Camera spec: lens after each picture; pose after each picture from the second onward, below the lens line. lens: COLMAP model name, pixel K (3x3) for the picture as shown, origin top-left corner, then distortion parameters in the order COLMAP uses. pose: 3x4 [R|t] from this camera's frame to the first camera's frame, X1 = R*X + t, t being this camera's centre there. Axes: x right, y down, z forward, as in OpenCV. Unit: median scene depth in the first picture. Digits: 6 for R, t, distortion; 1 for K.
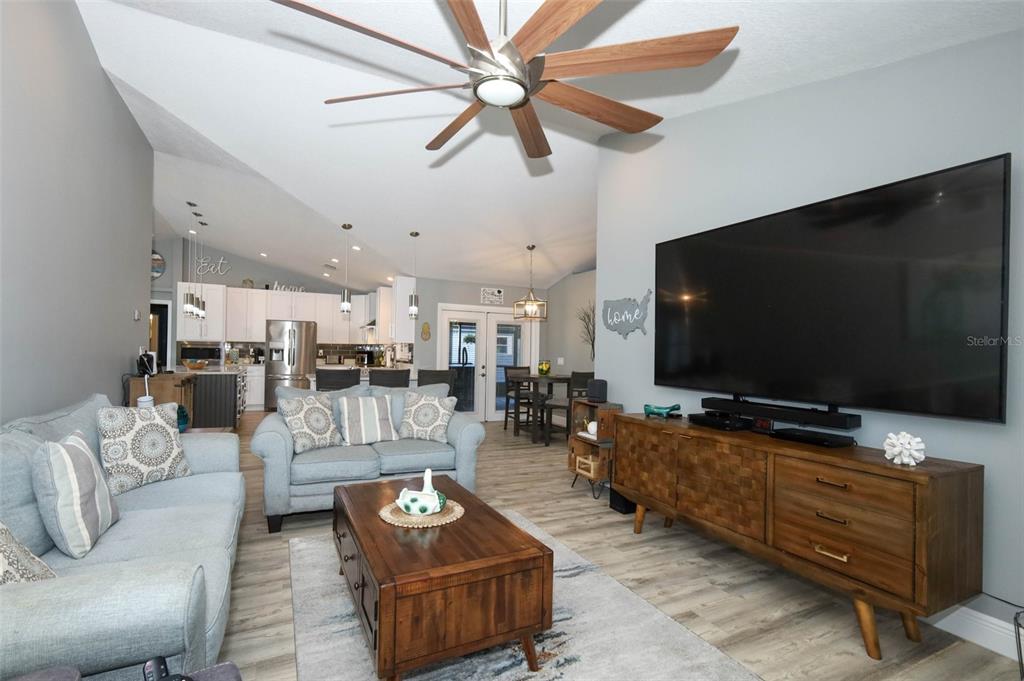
lens RADIAL K [[455.6, 0, 515.8], [0, 455.6, 356.0], [0, 0, 1]] dist [0.007966, -0.000282]
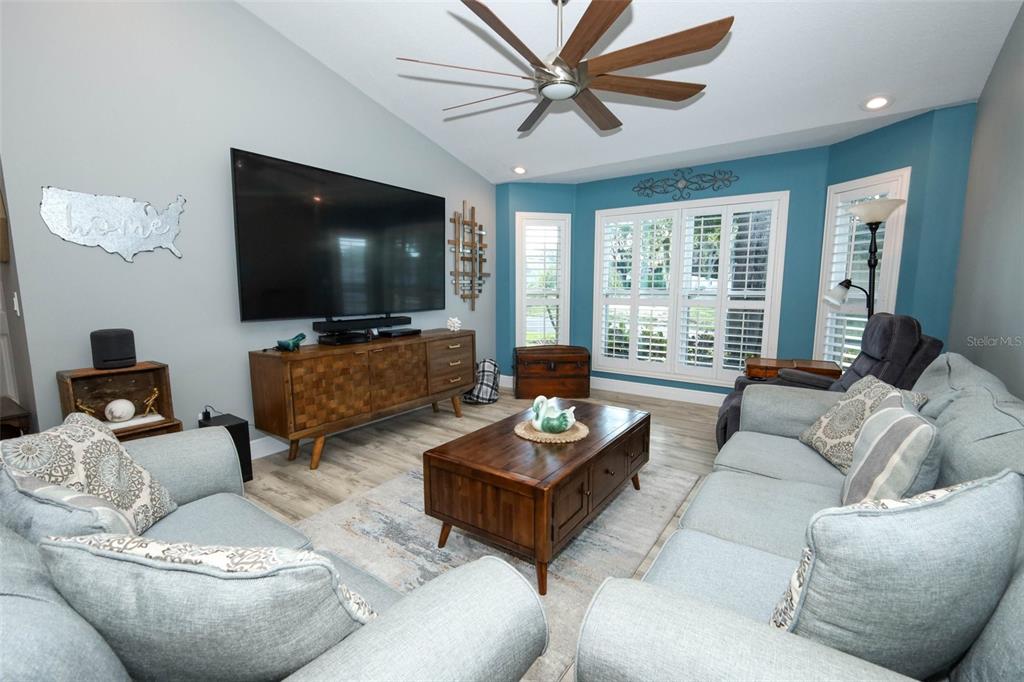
lens RADIAL K [[455.6, 0, 504.1], [0, 455.6, 343.0], [0, 0, 1]] dist [0.007966, -0.000282]
pose [[-0.445959, -0.134131, 0.884946, -0.318232], [0.001030, 0.988630, 0.150365, -0.010868], [-0.895053, 0.067968, -0.440751, 0.447791]]
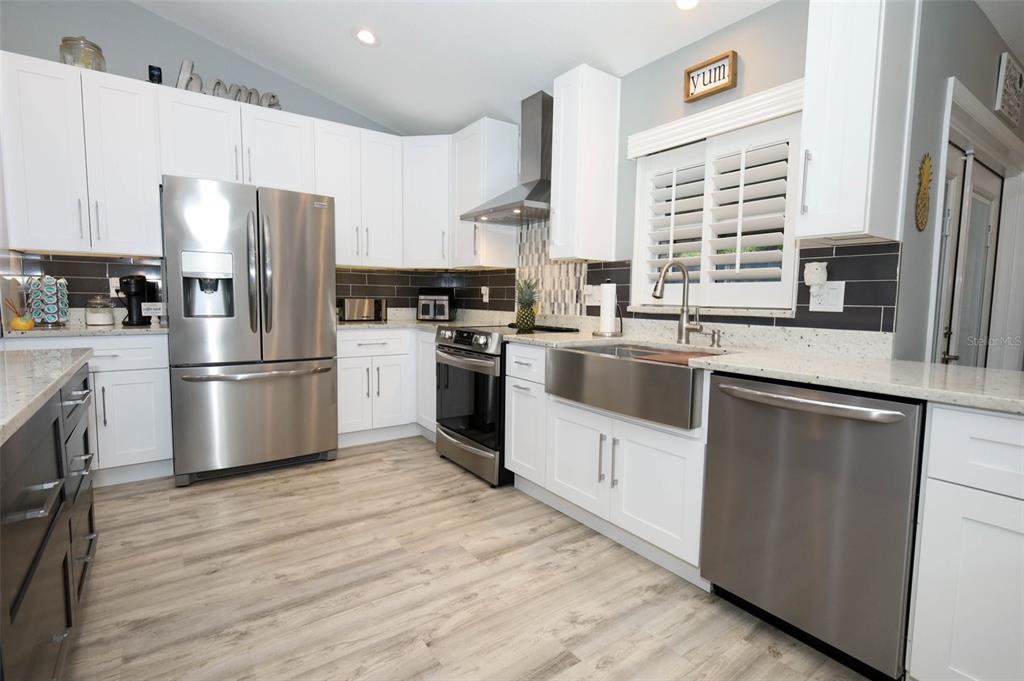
lens RADIAL K [[489.4, 0, 513.5], [0, 489.4, 340.0], [0, 0, 1]] dist [0.006184, -0.000962]
pose [[0.988885, -0.017736, 0.147622, -0.446483], [0.005226, 0.996393, 0.084700, -0.000594], [-0.148592, -0.082987, 0.985410, 0.777851]]
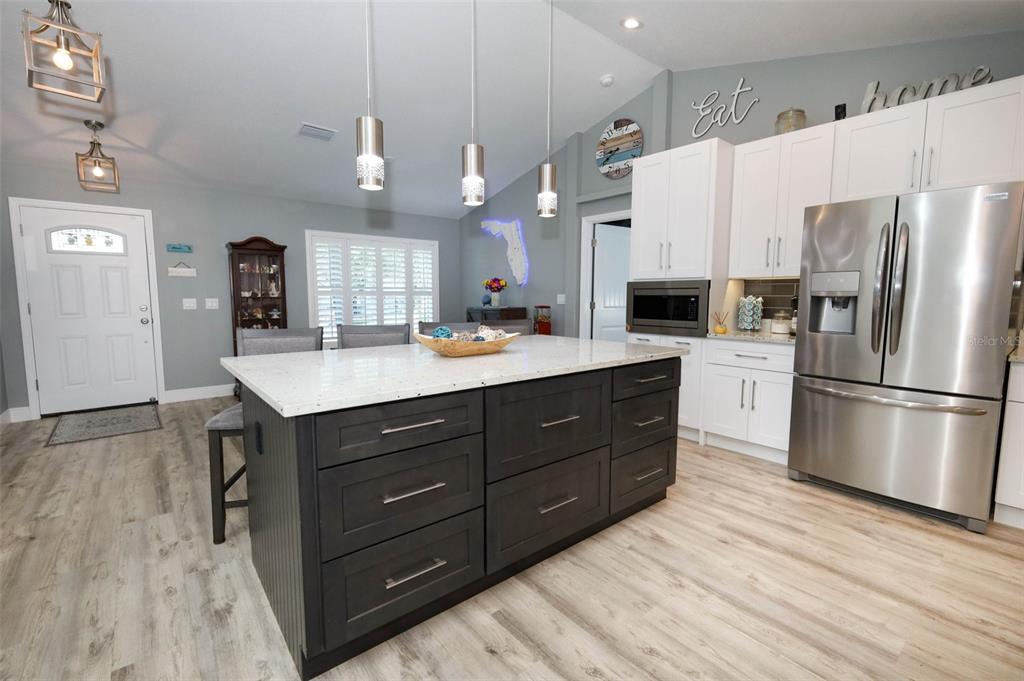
lens RADIAL K [[455.6, 0, 509.7], [0, 455.6, 338.3], [0, 0, 1]] dist [0.007966, -0.000282]
pose [[0.209835, 0.076512, -0.974738, -0.313794], [-0.006350, 0.997019, 0.076893, -0.010209], [0.977716, -0.009945, 0.209696, 0.854814]]
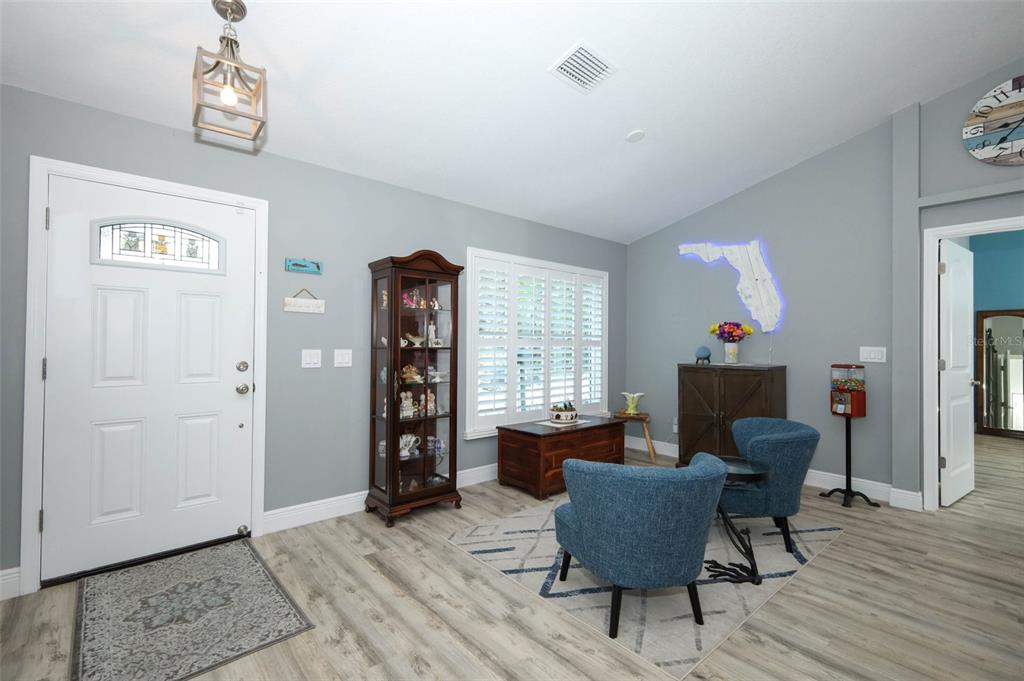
lens RADIAL K [[455.6, 0, 510.7], [0, 455.6, 339.0], [0, 0, 1]] dist [0.007966, -0.000282]
pose [[0.241156, -0.025700, -0.970146, -0.650931], [-0.014659, 0.999439, -0.030120, -0.013459], [0.970376, 0.021485, 0.240644, 0.602205]]
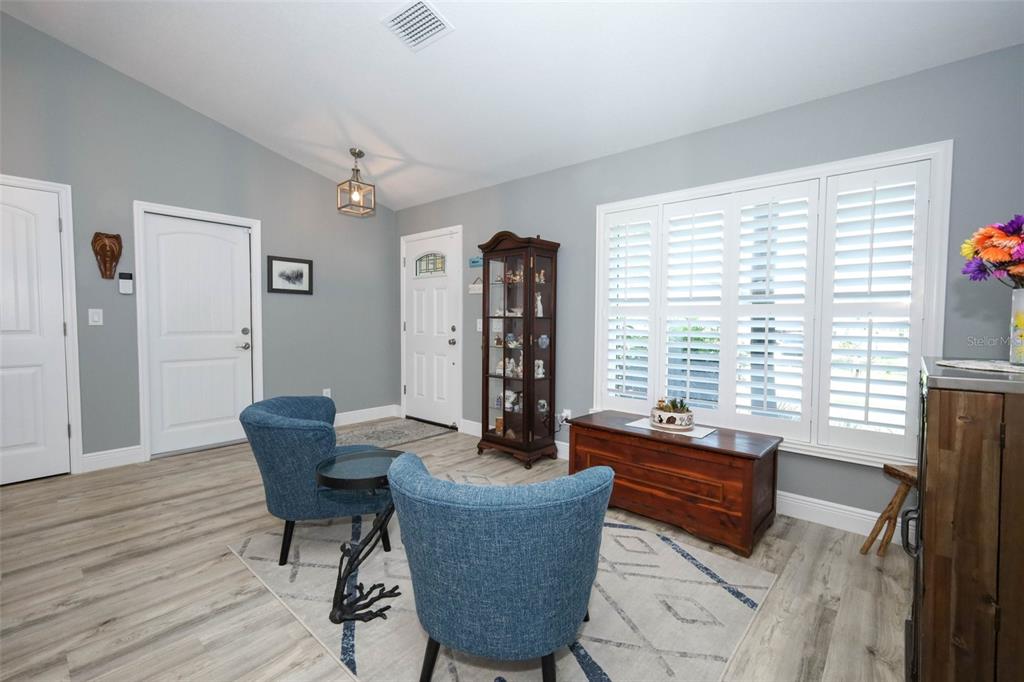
lens RADIAL K [[455.6, 0, 515.7], [0, 455.6, 336.4], [0, 0, 1]] dist [0.007966, -0.000282]
pose [[-0.932507, -0.006894, -0.361086, -0.921140], [-0.023136, 0.998904, 0.040678, -0.015621], [0.360410, 0.046287, -0.931645, 1.094426]]
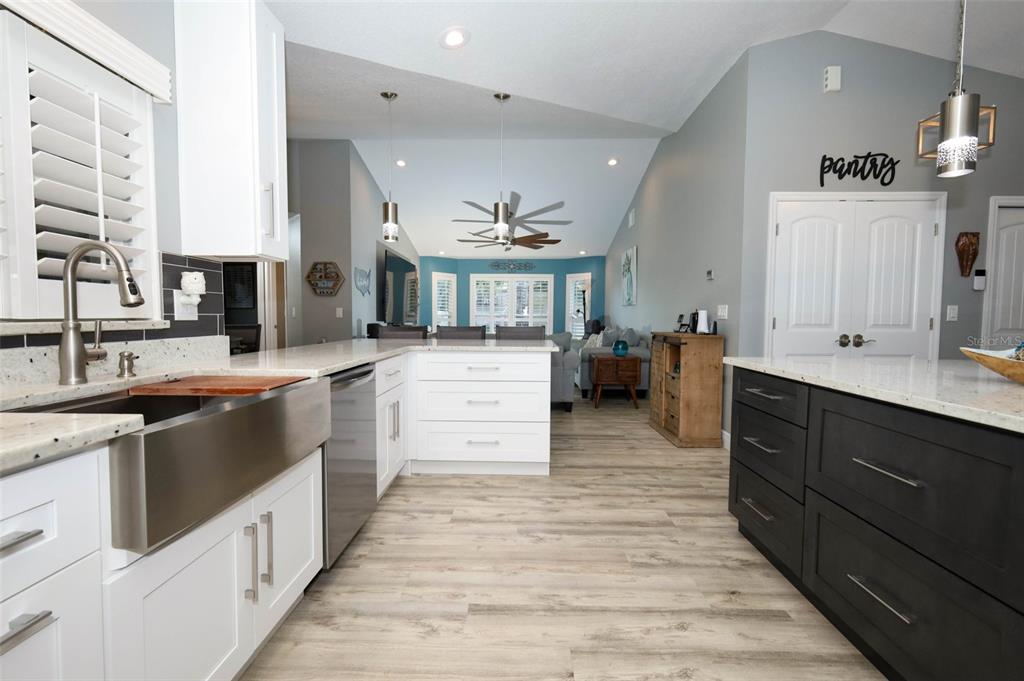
lens RADIAL K [[455.6, 0, 513.7], [0, 455.6, 337.0], [0, 0, 1]] dist [0.007966, -0.000282]
pose [[-0.878749, -0.046327, 0.475031, -0.517958], [-0.019371, 0.997920, 0.061488, -0.002171], [-0.476892, 0.044831, -0.877818, 1.161332]]
